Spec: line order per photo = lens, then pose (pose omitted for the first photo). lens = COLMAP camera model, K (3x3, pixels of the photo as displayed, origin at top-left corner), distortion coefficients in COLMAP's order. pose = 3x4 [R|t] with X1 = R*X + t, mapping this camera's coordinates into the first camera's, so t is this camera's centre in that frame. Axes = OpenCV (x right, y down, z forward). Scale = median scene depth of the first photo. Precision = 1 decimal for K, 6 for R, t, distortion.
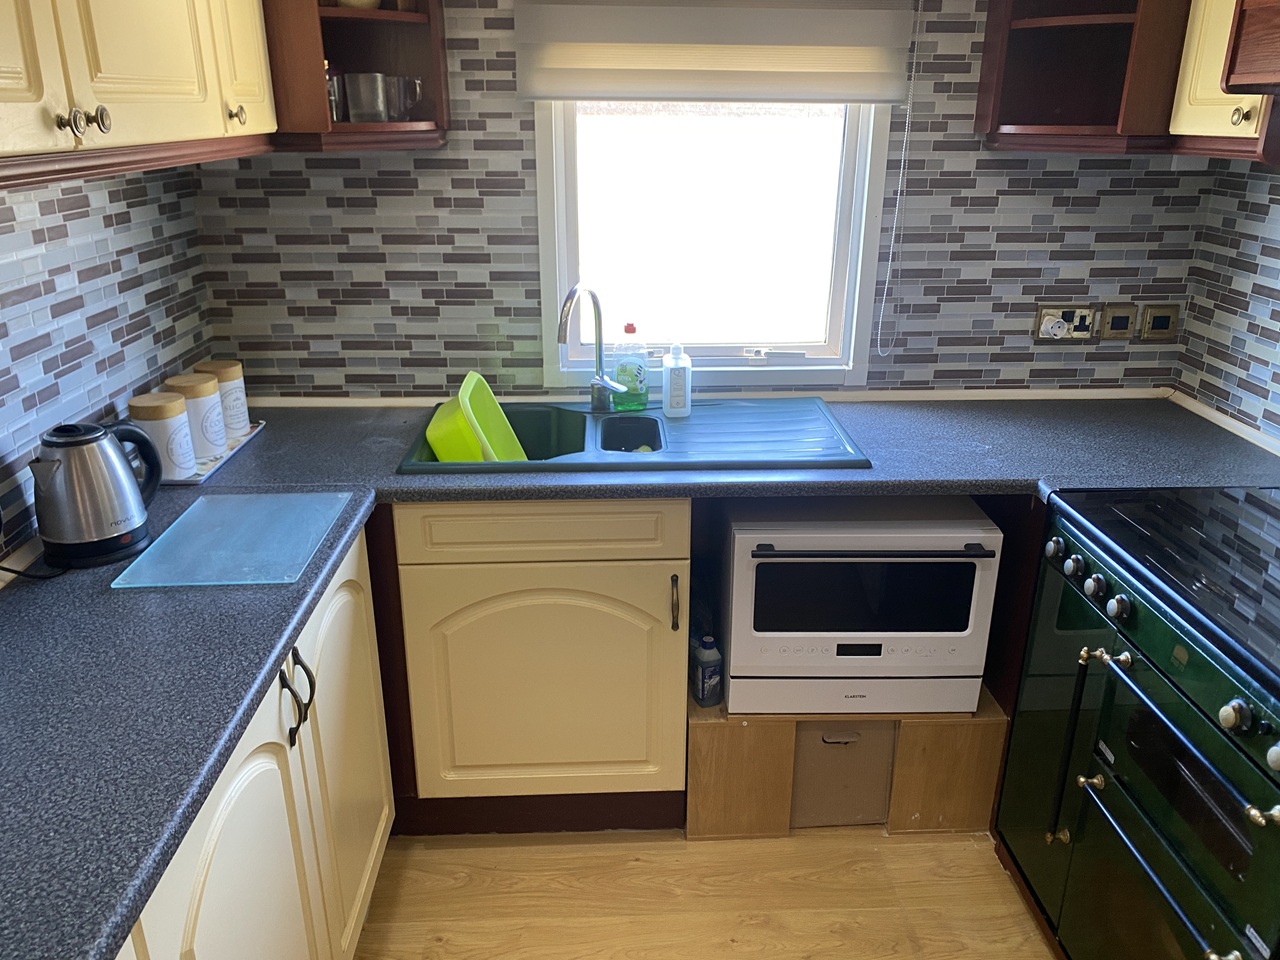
lens RADIAL K [[968.5, 0, 643.1], [0, 968.5, 481.3], [0, 0, 1]] dist [0.025970, -0.033762]
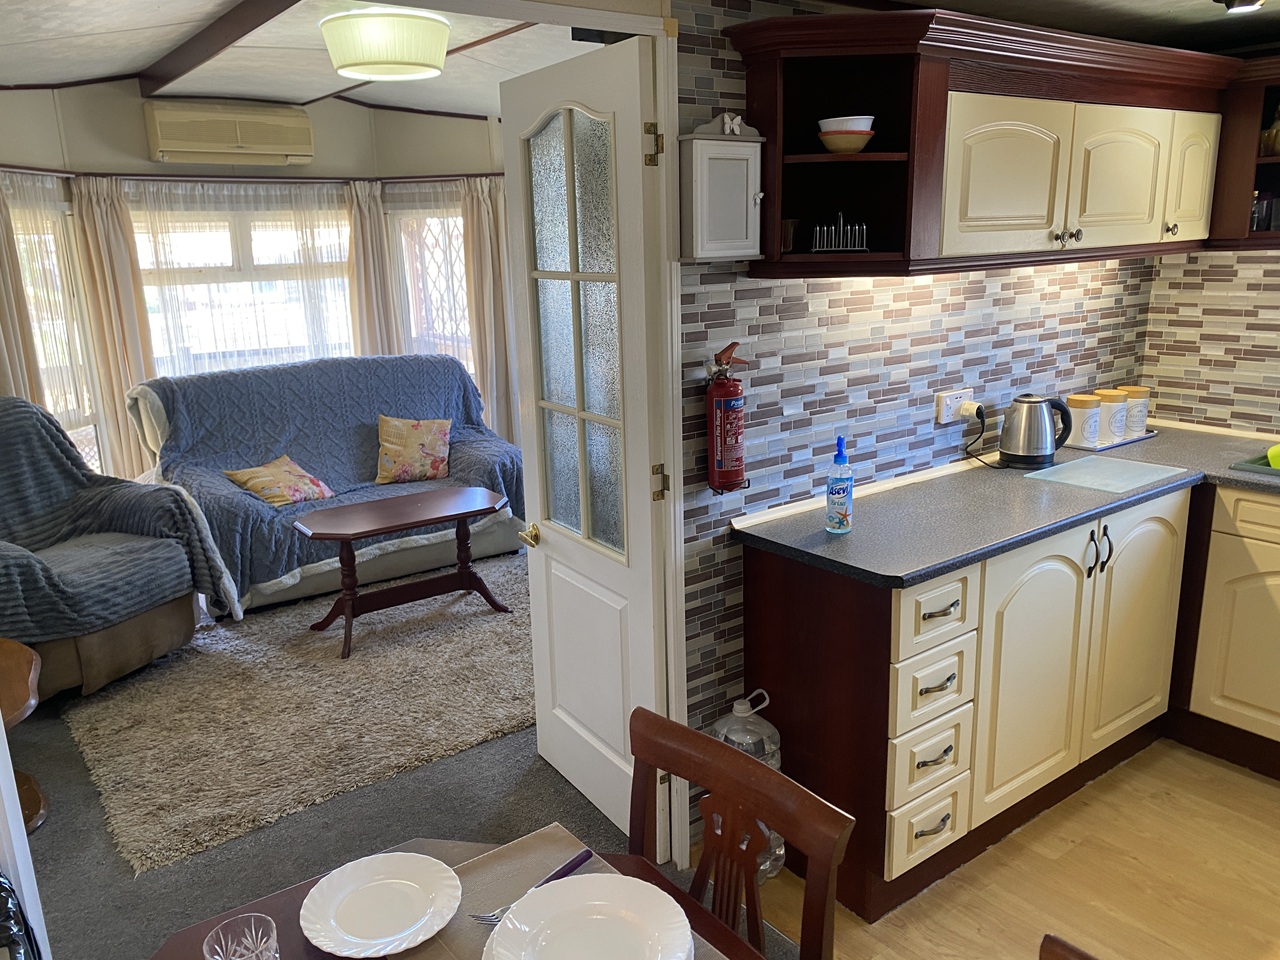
lens RADIAL K [[968.5, 0, 639.7], [0, 968.5, 481.3], [0, 0, 1]] dist [0.025970, -0.033762]
pose [[0.559776, 0.178669, -0.809153, 0.434900], [-0.260499, 0.964915, 0.032848, 0.193318], [0.786632, 0.192396, 0.586680, -0.532023]]
